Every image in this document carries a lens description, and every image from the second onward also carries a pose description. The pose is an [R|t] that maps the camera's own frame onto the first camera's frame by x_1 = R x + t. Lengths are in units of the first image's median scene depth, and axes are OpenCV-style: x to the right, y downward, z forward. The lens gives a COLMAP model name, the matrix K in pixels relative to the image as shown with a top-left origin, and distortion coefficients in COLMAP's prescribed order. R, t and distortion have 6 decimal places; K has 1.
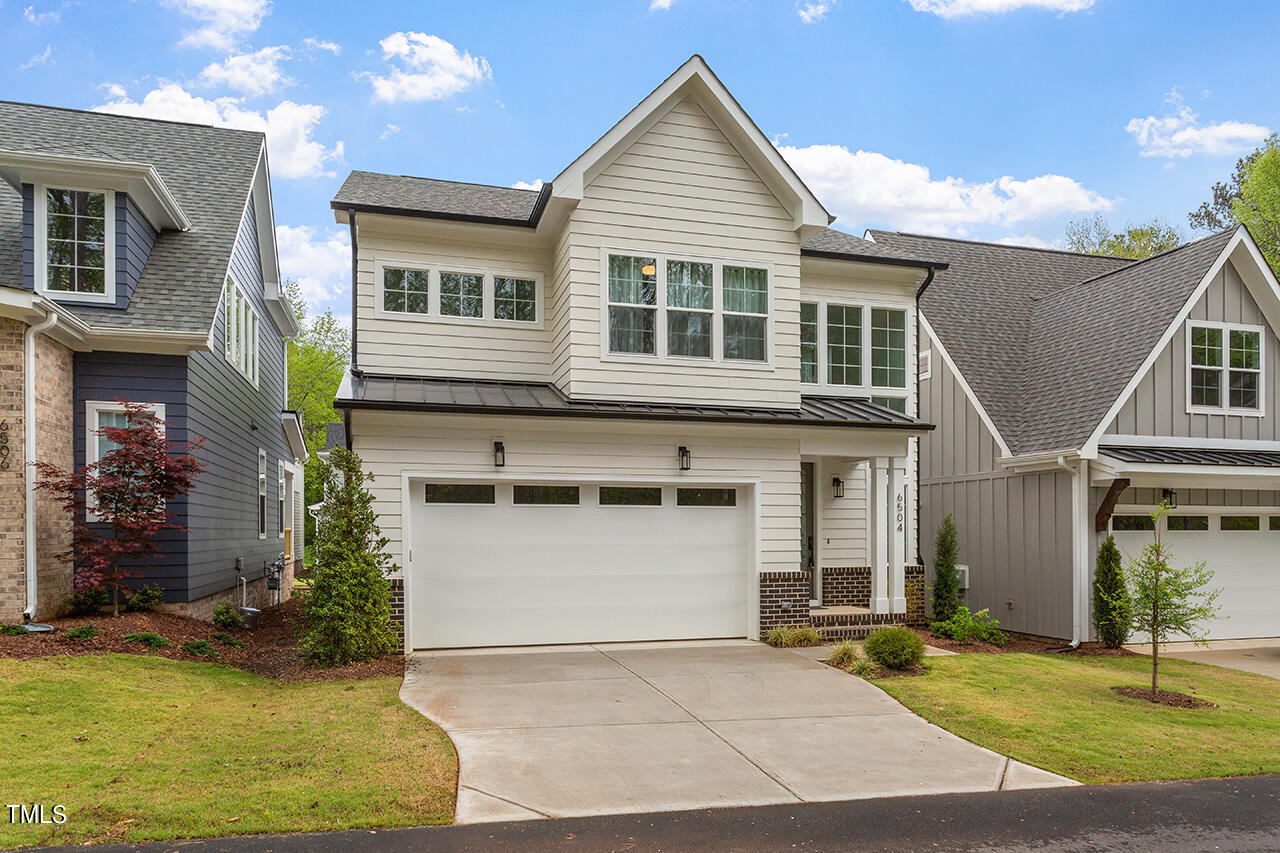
lens RADIAL K [[847.6, 0, 643.8], [0, 847.6, 429.5], [0, 0, 1]] dist [-0.003615, 0.003301]
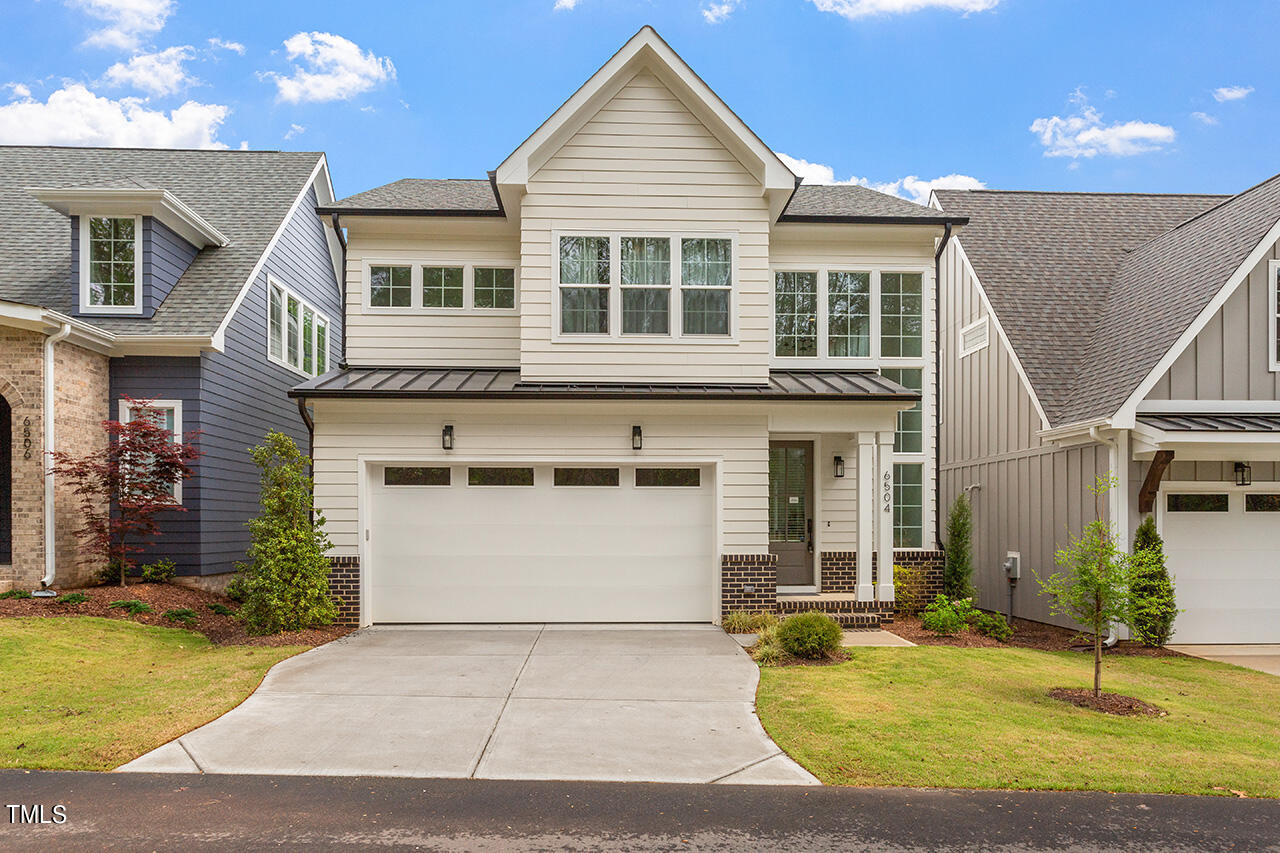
lens RADIAL K [[847.6, 0, 643.1], [0, 847.6, 423.0], [0, 0, 1]] dist [-0.003615, 0.003301]
pose [[0.971139, -0.027304, -0.236946, 0.290788], [0.028193, 0.999602, 0.000366, 0.016861], [0.236841, -0.007036, 0.971523, 0.047330]]
